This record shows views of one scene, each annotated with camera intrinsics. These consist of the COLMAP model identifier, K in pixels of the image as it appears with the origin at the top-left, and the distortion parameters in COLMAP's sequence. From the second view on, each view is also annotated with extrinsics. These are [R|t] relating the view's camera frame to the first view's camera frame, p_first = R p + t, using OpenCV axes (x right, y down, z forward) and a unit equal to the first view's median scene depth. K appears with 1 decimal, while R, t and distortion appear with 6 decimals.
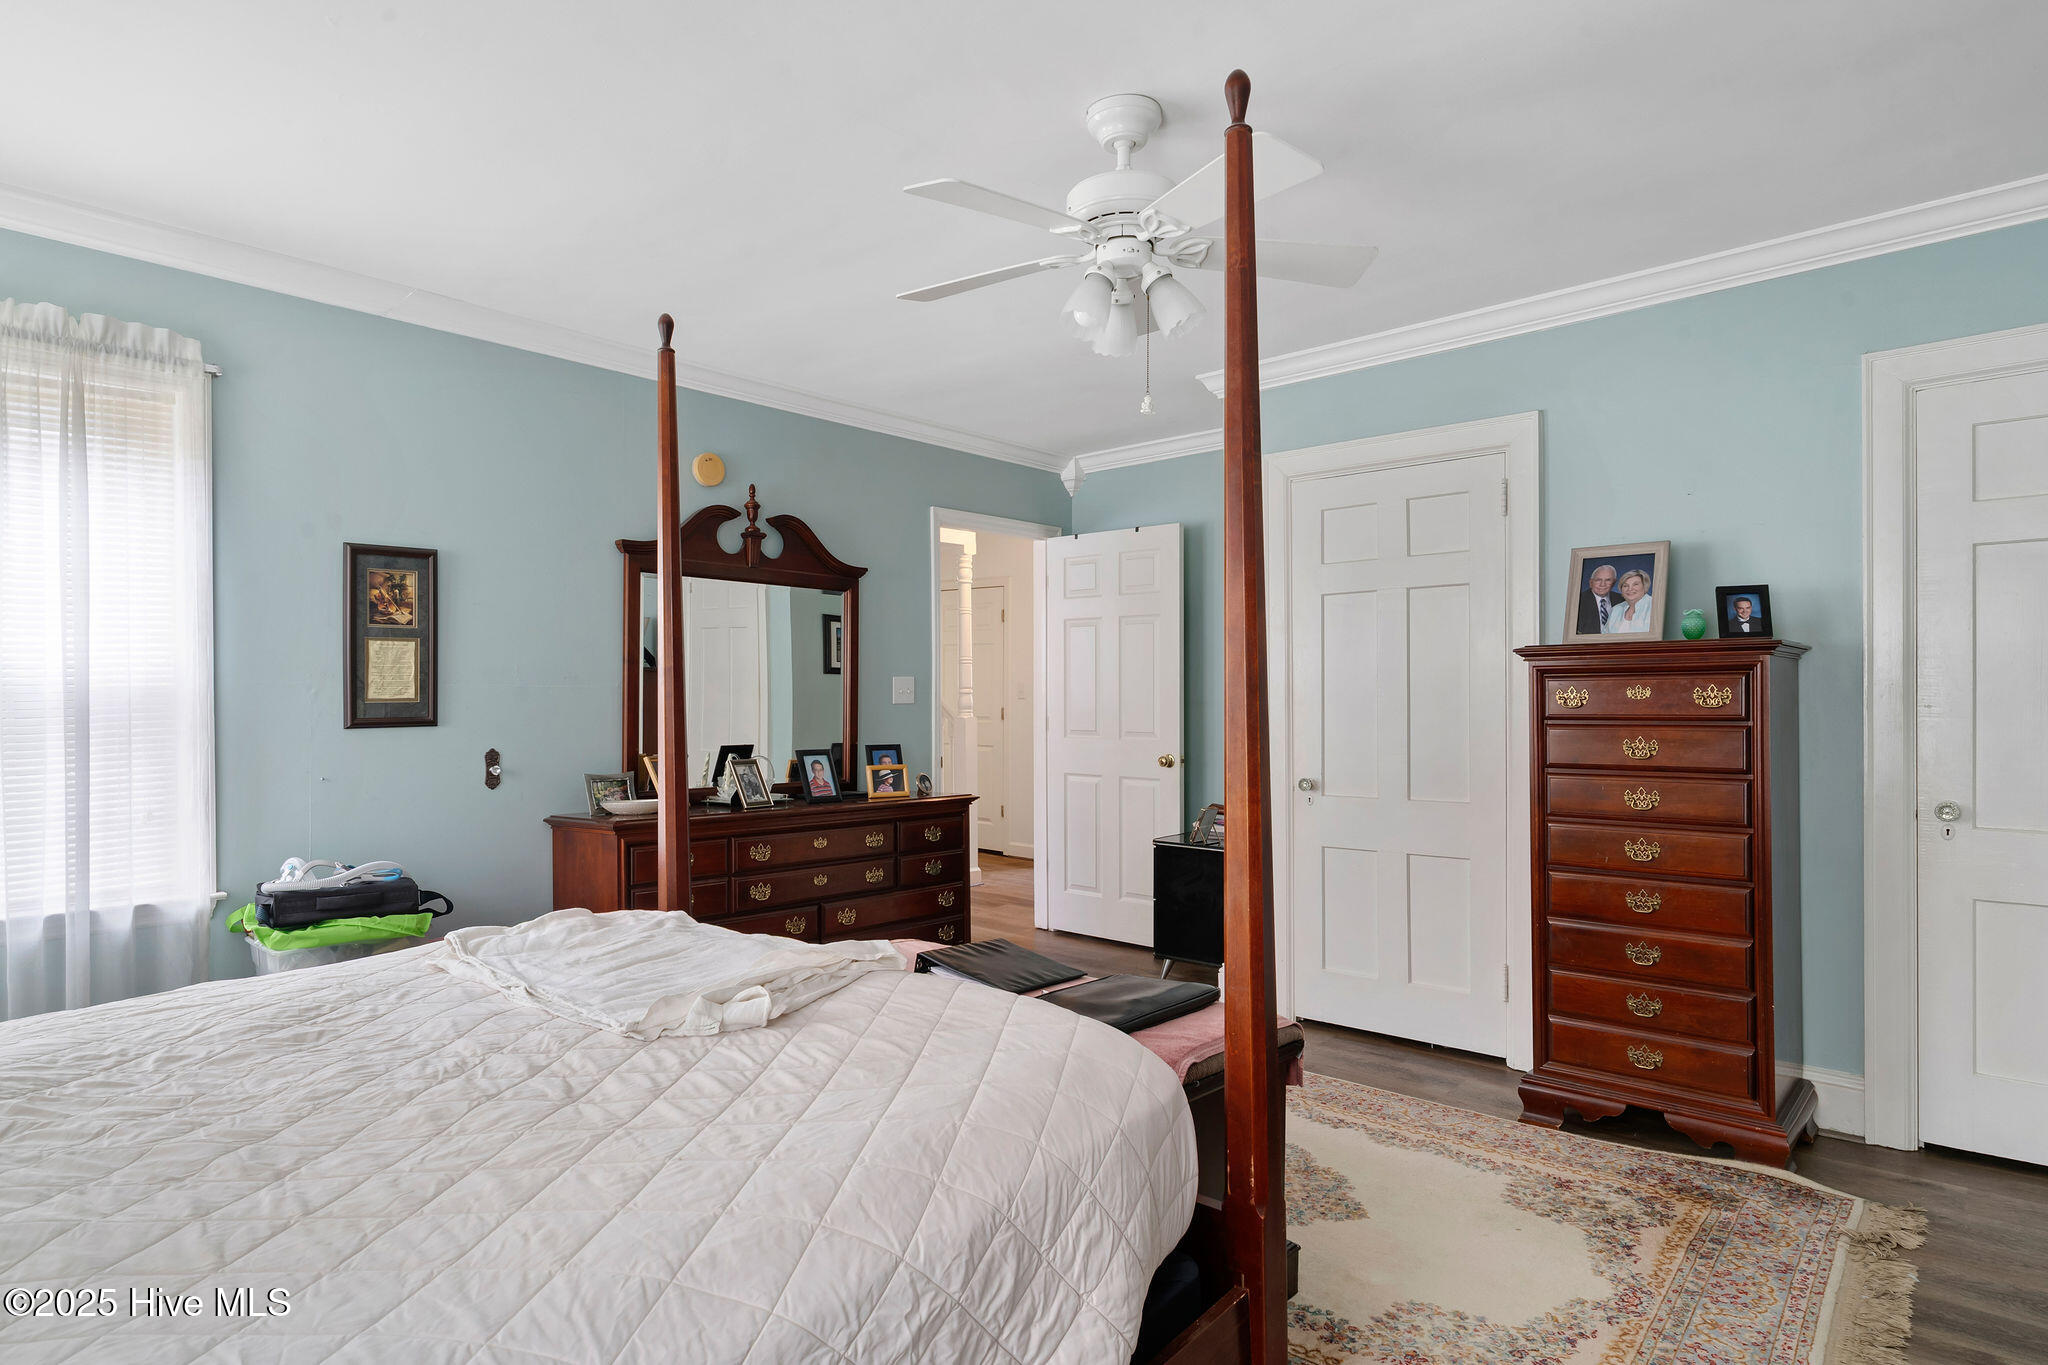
lens RADIAL K [[1139.1, 0, 1019.4], [0, 1139.1, 681.5], [0, 0, 1]] dist [0.002188, 0.000212]
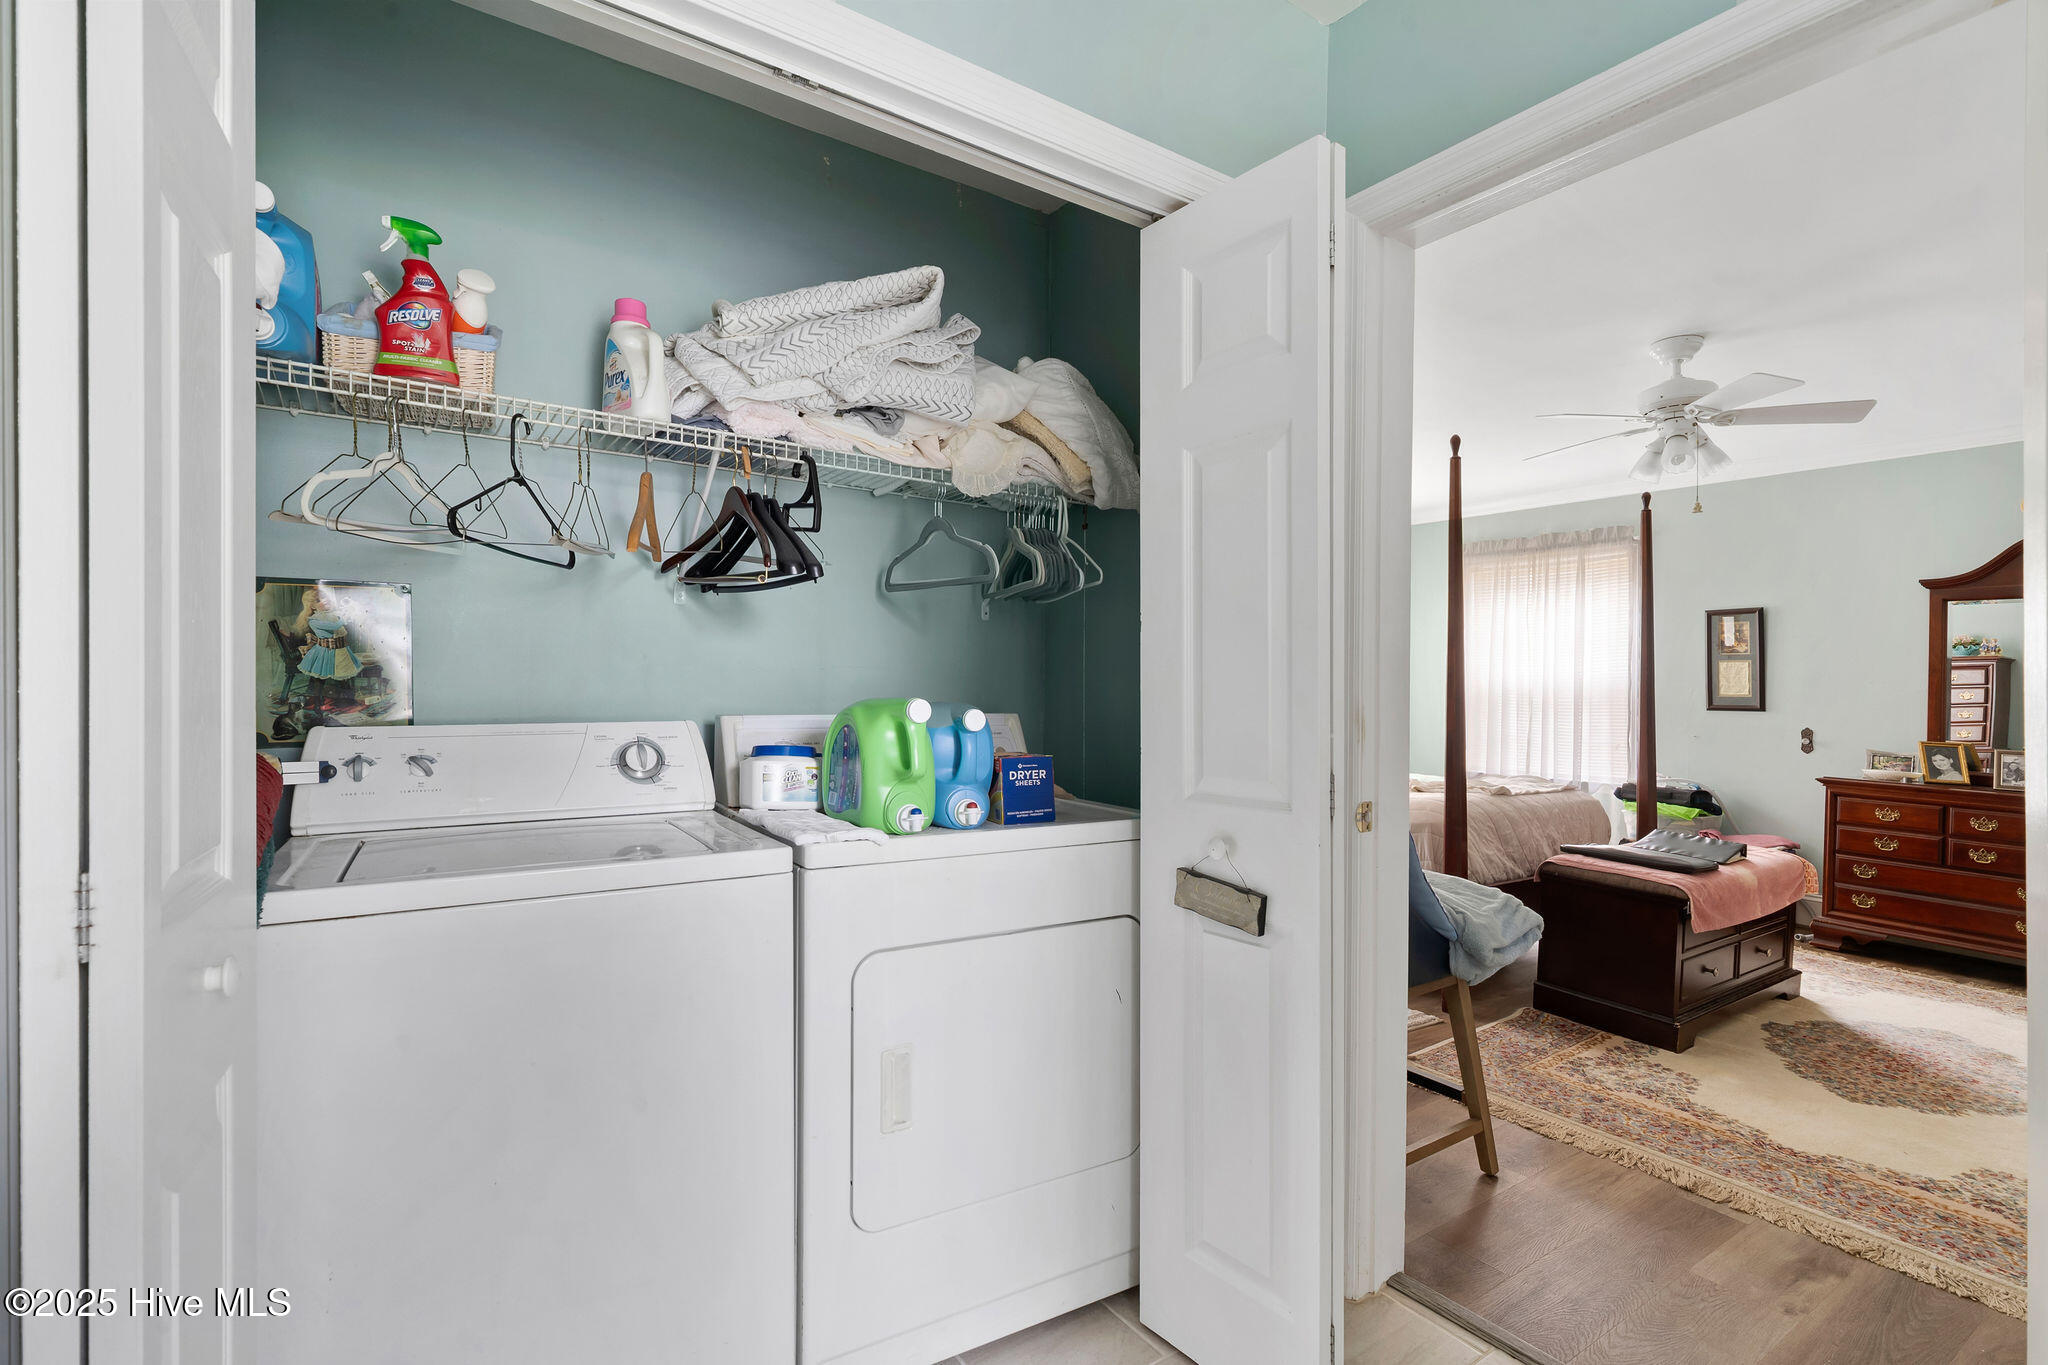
lens RADIAL K [[956.2, 0, 1017.9], [0, 956.2, 687.1], [0, 0, 1]] dist [0.003201, 0.000650]
pose [[-0.223329, -0.003097, -0.974738, 1.371225], [-0.010746, 0.999942, -0.000715, 0.019757], [0.974684, 0.010314, -0.223350, 0.296544]]
